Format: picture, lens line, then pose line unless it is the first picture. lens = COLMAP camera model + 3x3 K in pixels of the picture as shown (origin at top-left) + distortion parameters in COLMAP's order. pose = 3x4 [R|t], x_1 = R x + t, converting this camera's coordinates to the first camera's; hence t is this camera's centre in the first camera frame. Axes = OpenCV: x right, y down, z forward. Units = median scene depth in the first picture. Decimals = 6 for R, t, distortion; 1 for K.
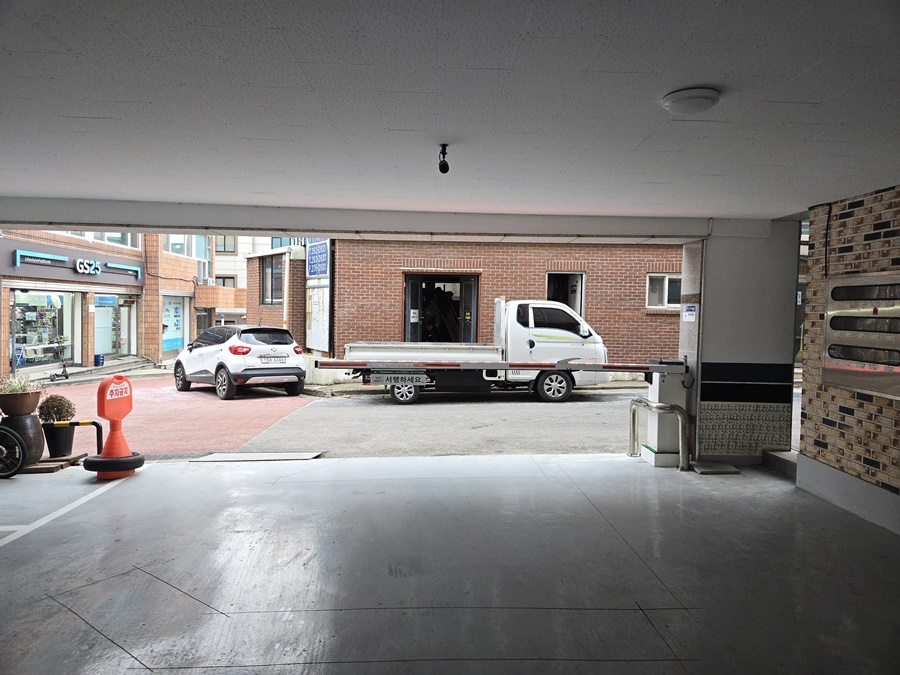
lens RADIAL K [[607.2, 0, 451.3], [0, 607.2, 336.0], [0, 0, 1]] dist [0.034318, -0.022912]
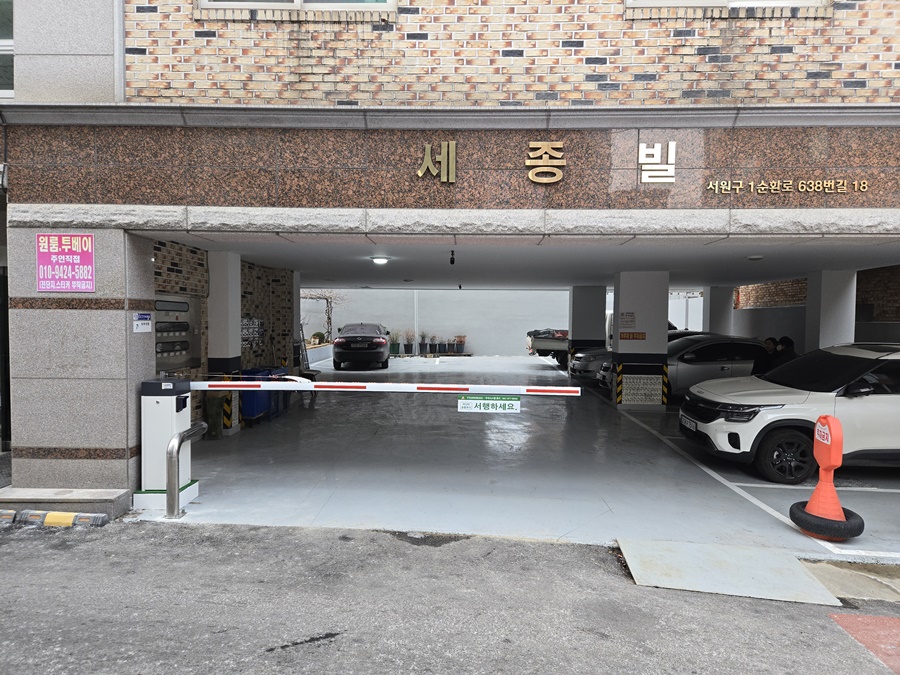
lens RADIAL K [[607.2, 0, 450.1], [0, 607.2, 341.1], [0, 0, 1]] dist [0.034318, -0.022912]
pose [[-0.997862, -0.028995, 0.058574, -0.090292], [-0.024409, 0.996689, 0.077559, -0.099659], [-0.060629, 0.075963, -0.995266, 2.076280]]
